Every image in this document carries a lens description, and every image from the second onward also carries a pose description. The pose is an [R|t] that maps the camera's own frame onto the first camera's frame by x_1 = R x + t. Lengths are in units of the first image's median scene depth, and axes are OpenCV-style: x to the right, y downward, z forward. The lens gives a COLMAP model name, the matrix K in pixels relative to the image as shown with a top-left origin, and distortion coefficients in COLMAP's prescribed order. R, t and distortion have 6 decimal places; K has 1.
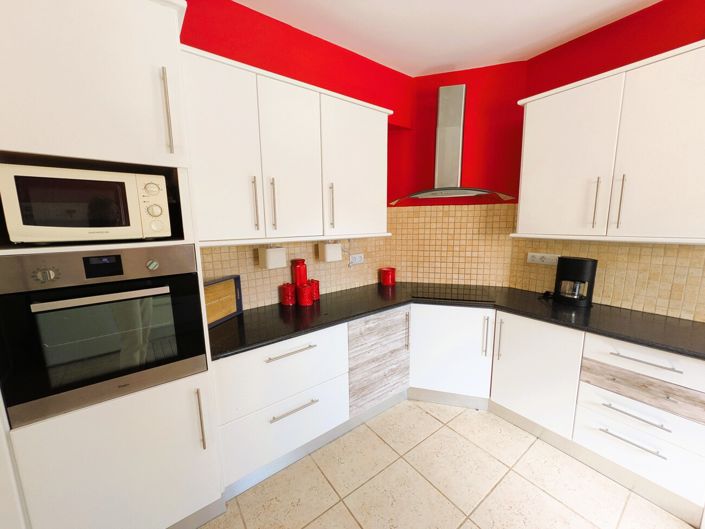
lens RADIAL K [[277.8, 0, 350.6], [0, 277.8, 263.5], [0, 0, 1]] dist [0.002554, -0.001001]
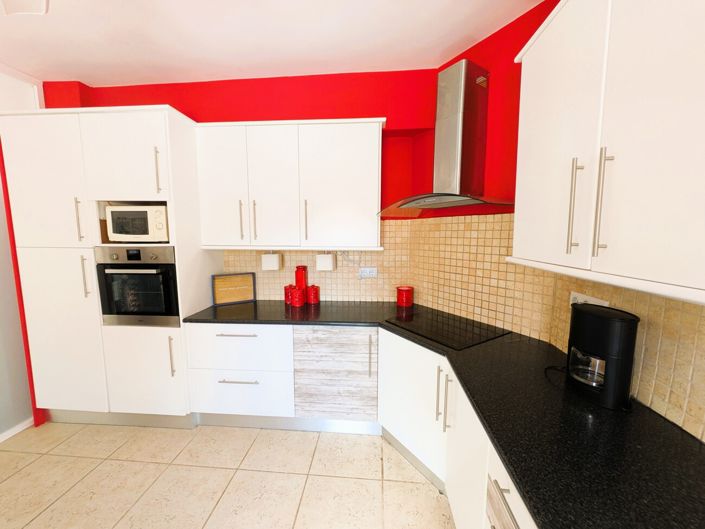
lens RADIAL K [[277.8, 0, 351.9], [0, 277.8, 263.5], [0, 0, 1]] dist [0.002554, -0.001001]
pose [[0.749252, 0.086030, -0.656674, 0.711080], [-0.112274, 0.993675, 0.002077, -0.049596], [0.652699, 0.072172, 0.754172, 0.253269]]
